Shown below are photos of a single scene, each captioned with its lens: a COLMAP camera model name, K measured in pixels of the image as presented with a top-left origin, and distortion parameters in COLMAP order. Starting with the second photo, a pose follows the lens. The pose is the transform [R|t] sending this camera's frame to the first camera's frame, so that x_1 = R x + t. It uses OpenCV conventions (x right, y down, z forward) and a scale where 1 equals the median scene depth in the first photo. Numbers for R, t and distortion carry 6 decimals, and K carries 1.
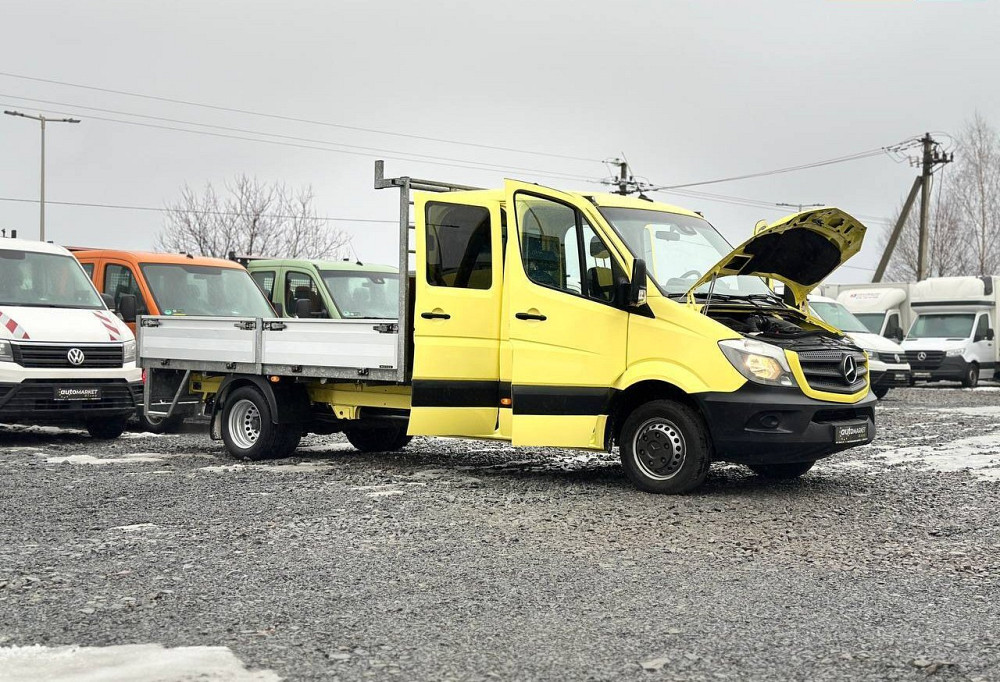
lens RADIAL K [[1383.1, 0, 492.7], [0, 1383.1, 335.4], [0, 0, 1]] dist [0.115006, 0.000000]
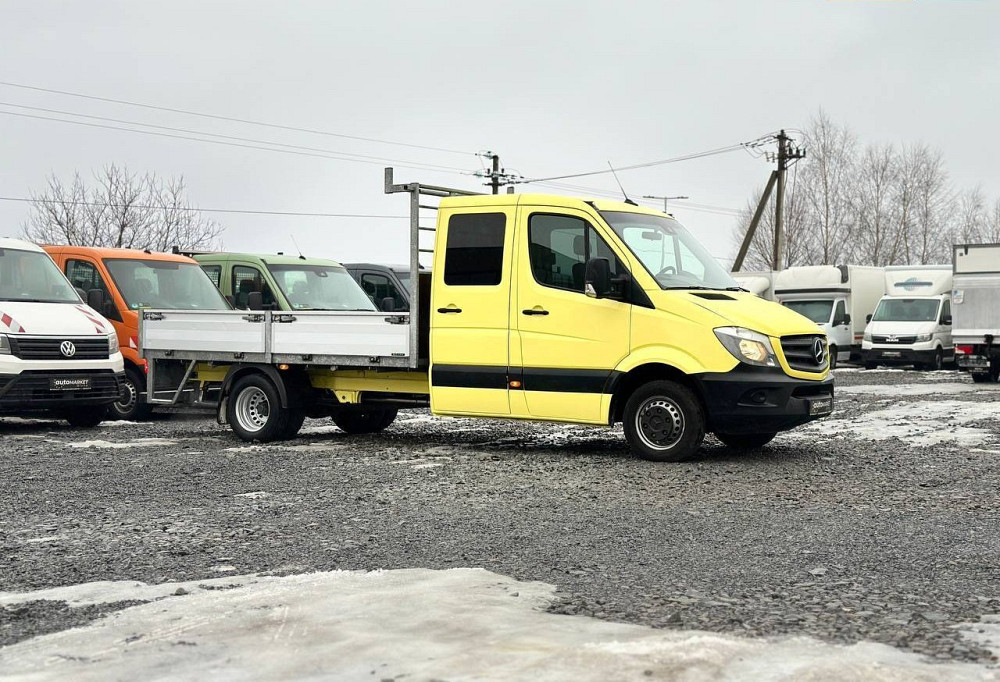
lens RADIAL K [[1383.1, 0, 493.1], [0, 1383.1, 339.6], [0, 0, 1]] dist [0.115006, 0.000000]
pose [[0.993399, -0.010528, 0.114223, -0.122714], [0.009226, 0.999886, 0.011919, -0.001665], [-0.114335, -0.010787, 0.993384, -0.102617]]
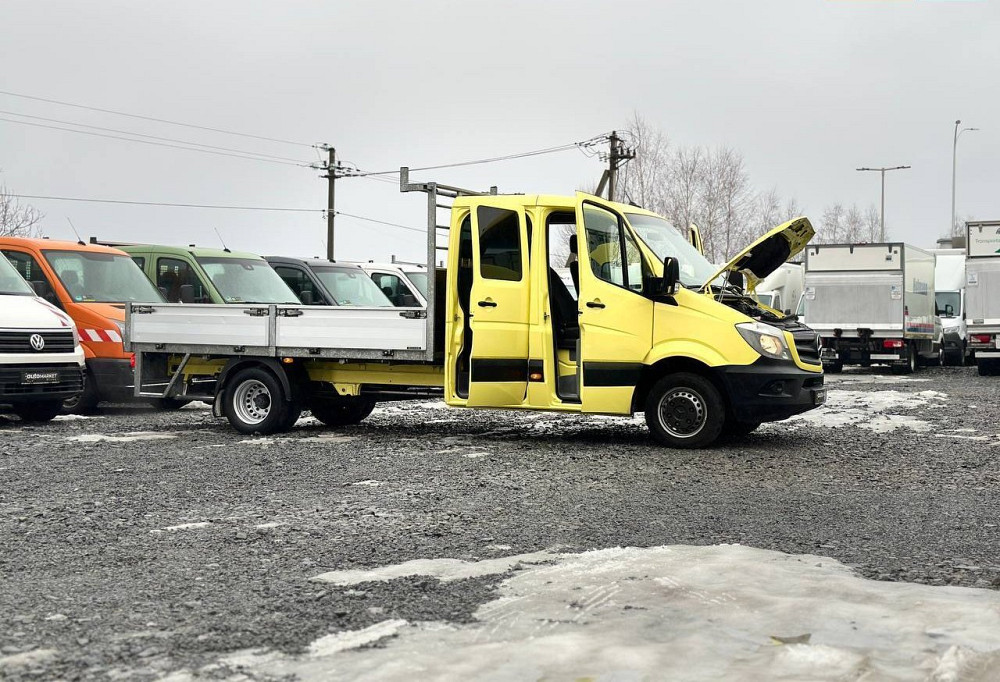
lens RADIAL K [[1383.1, 0, 496.7], [0, 1383.1, 313.5], [0, 0, 1]] dist [0.115006, 0.000000]
pose [[0.963199, -0.004759, 0.268747, -0.305356], [0.004942, 0.999988, -0.000005, -0.005289], [-0.268744, 0.001333, 0.963211, -0.113843]]
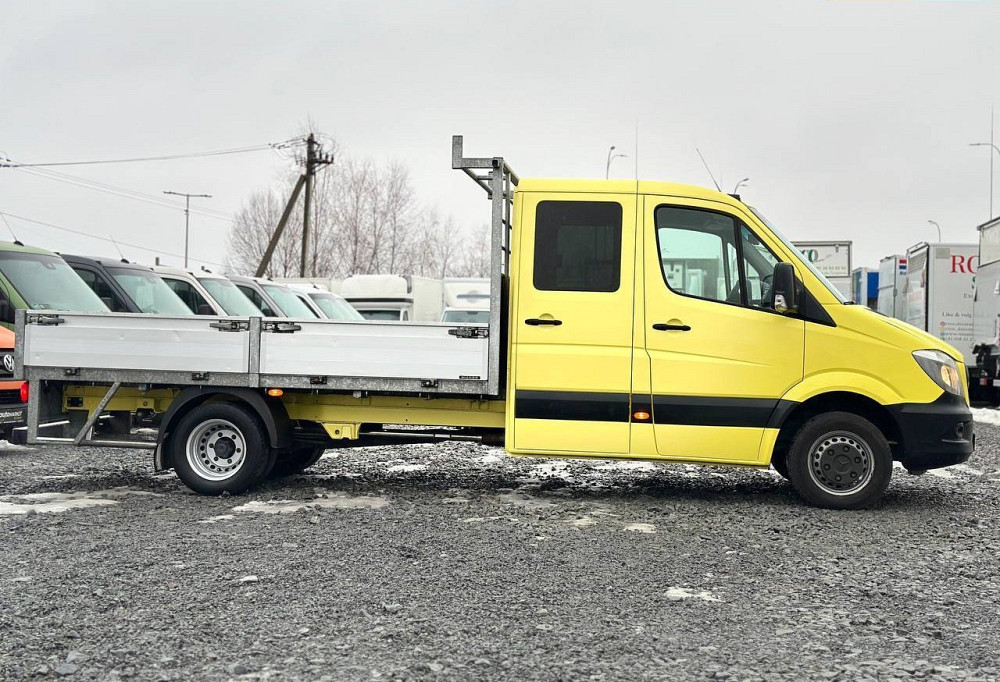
lens RADIAL K [[1383.1, 0, 502.1], [0, 1383.1, 317.4], [0, 0, 1]] dist [0.115006, 0.000000]
pose [[0.843418, 0.013084, 0.537098, -0.498887], [-0.010083, 0.999913, -0.008525, -0.007005], [-0.537163, 0.001775, 0.843477, 0.257429]]
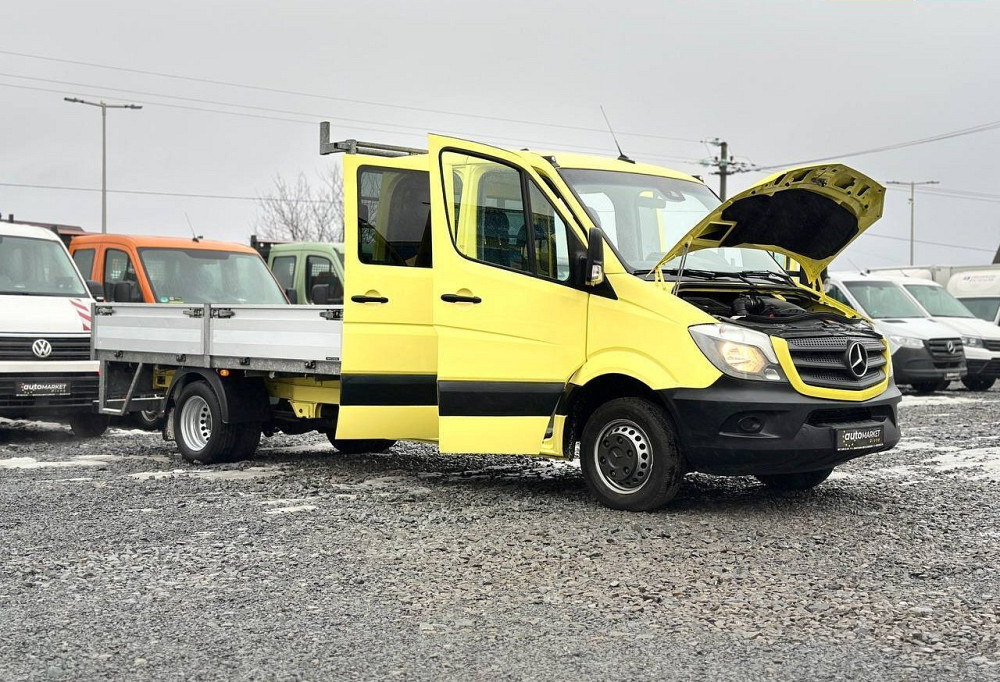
lens RADIAL K [[1383.1, 0, 489.3], [0, 1383.1, 327.9], [0, 0, 1]] dist [0.115006, 0.000000]
pose [[0.995739, -0.006158, -0.092012, 0.097320], [0.006382, 0.999977, 0.002134, 0.001934], [0.091997, -0.002713, 0.995756, 0.136013]]
